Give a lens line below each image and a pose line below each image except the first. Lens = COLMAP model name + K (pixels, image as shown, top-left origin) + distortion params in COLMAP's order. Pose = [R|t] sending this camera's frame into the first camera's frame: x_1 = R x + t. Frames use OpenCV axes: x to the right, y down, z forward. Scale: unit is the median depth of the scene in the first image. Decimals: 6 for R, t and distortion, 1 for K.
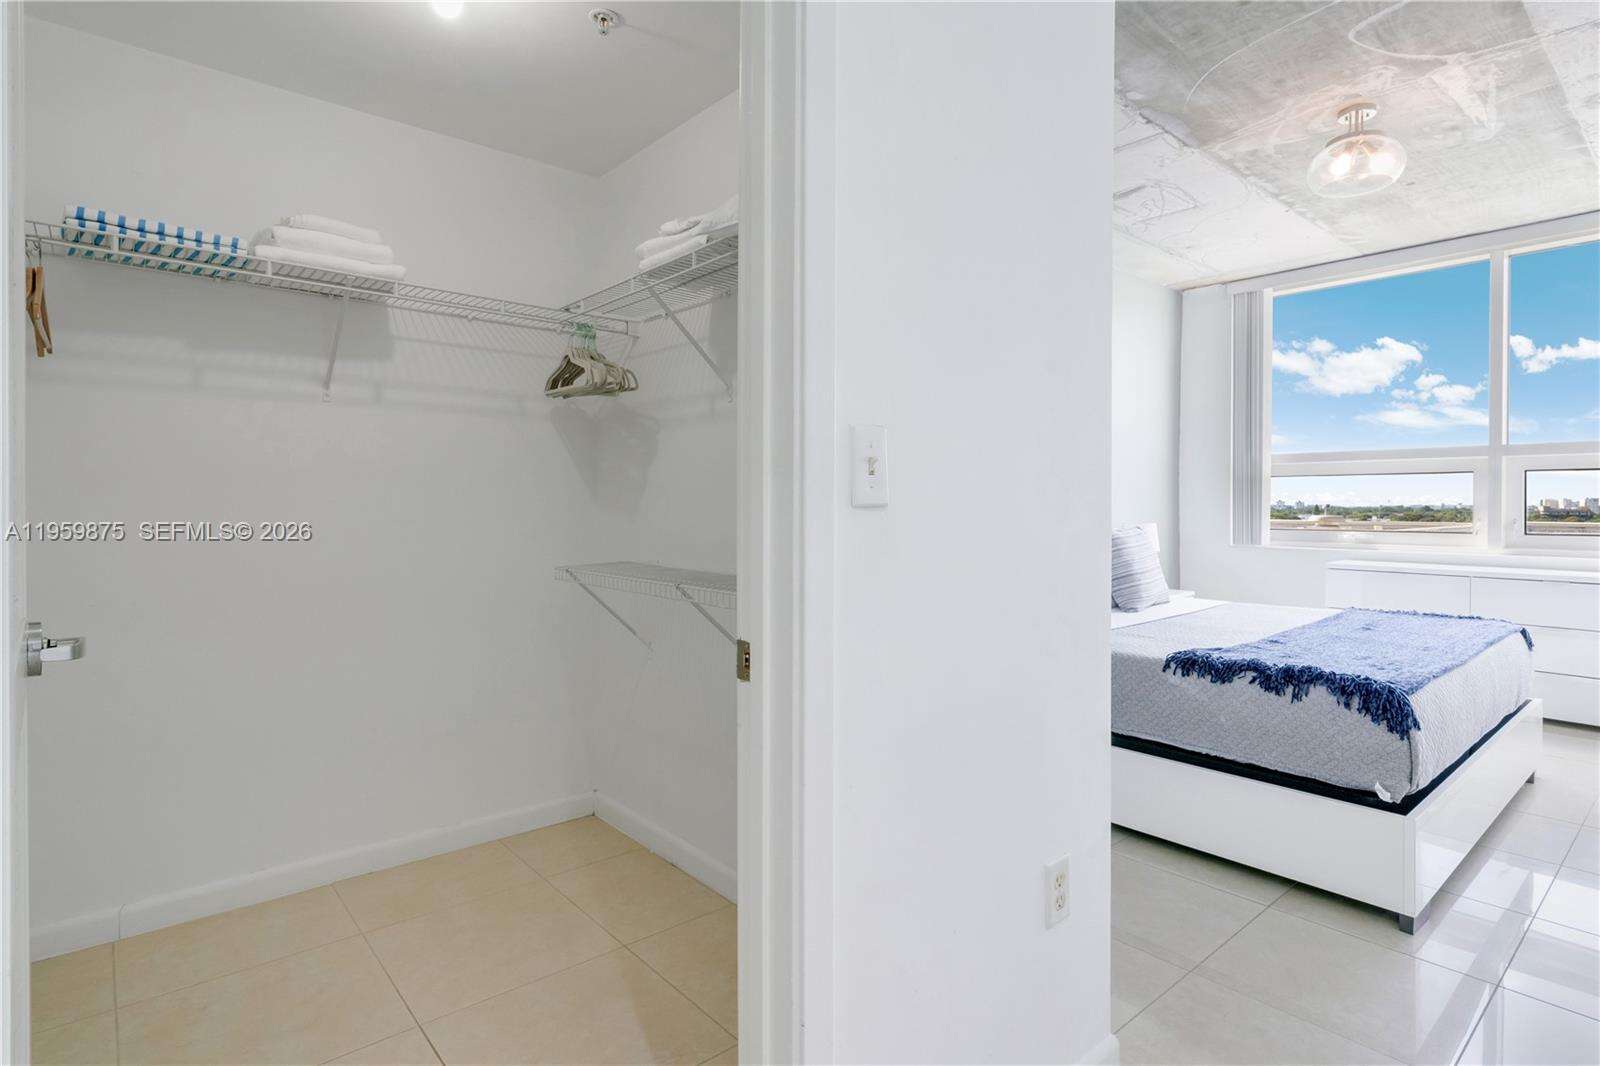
lens RADIAL K [[819.6, 0, 803.9], [0, 819.6, 507.0], [0, 0, 1]] dist [0.011840, 0.001319]
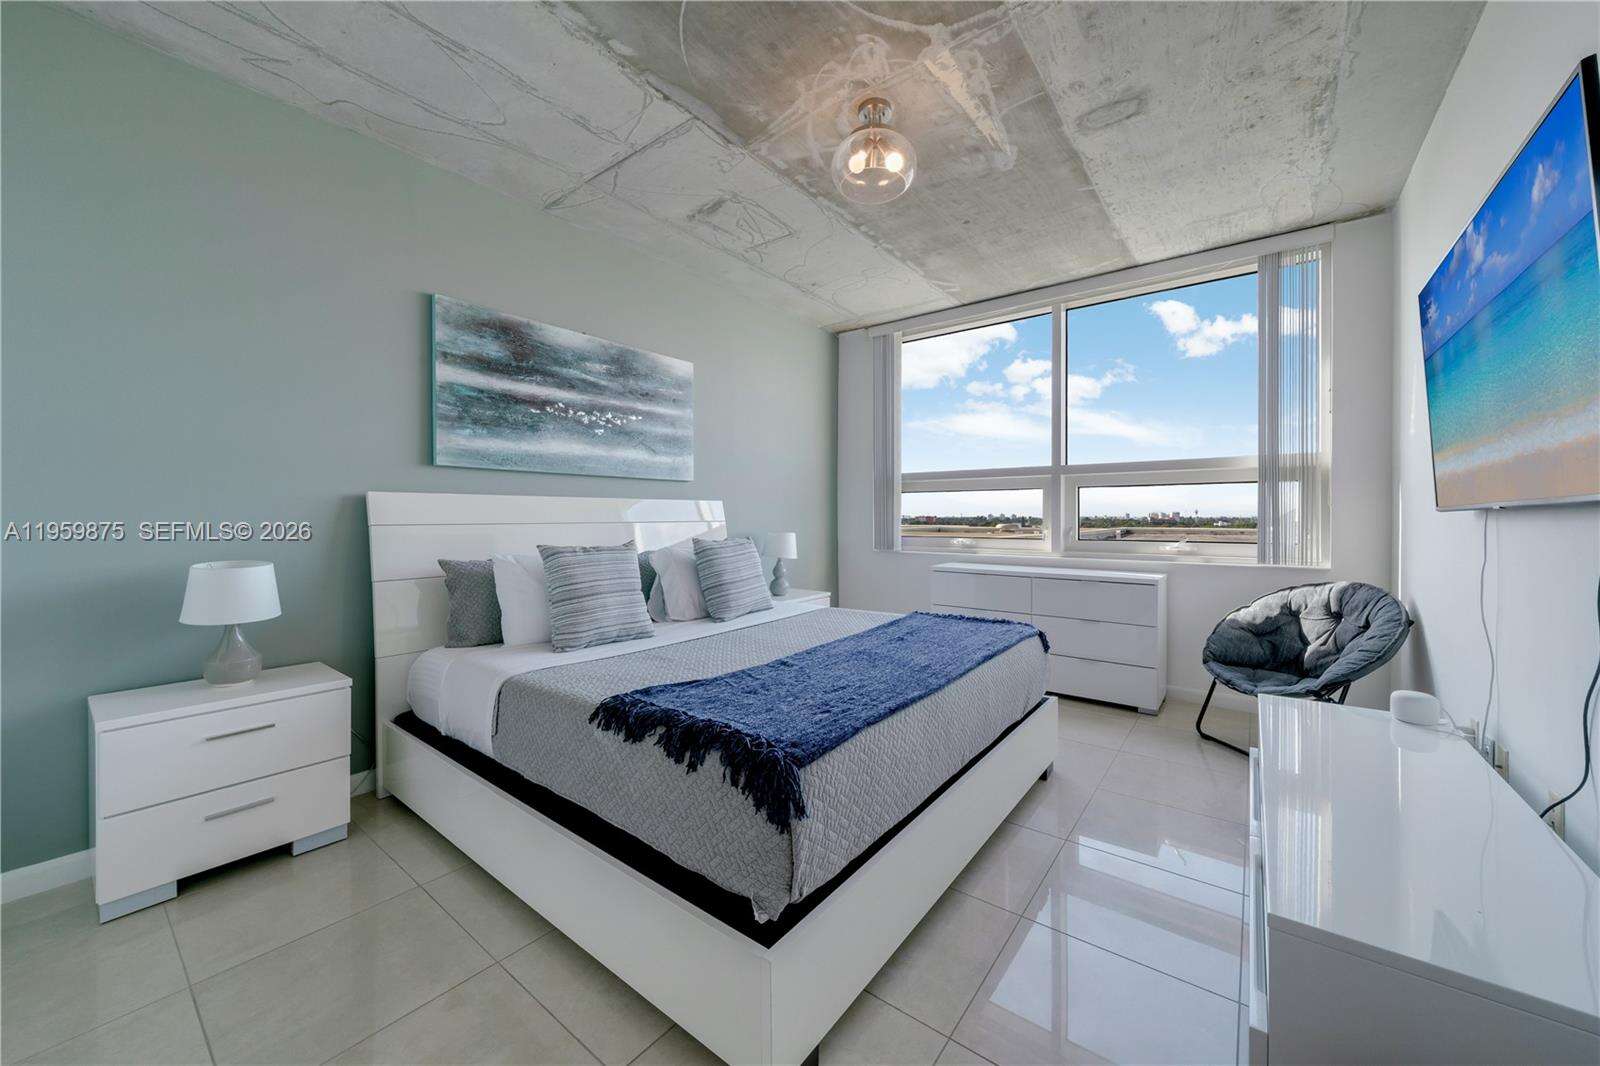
lens RADIAL K [[589.1, 0, 795.7], [0, 589.1, 519.0], [0, 0, 1]] dist [-0.001063, -0.000082]
pose [[0.982766, -0.003110, 0.184829, 0.433284], [0.003059, 0.999995, 0.000560, 0.001122], [-0.184829, 0.000016, 0.982771, 0.325932]]
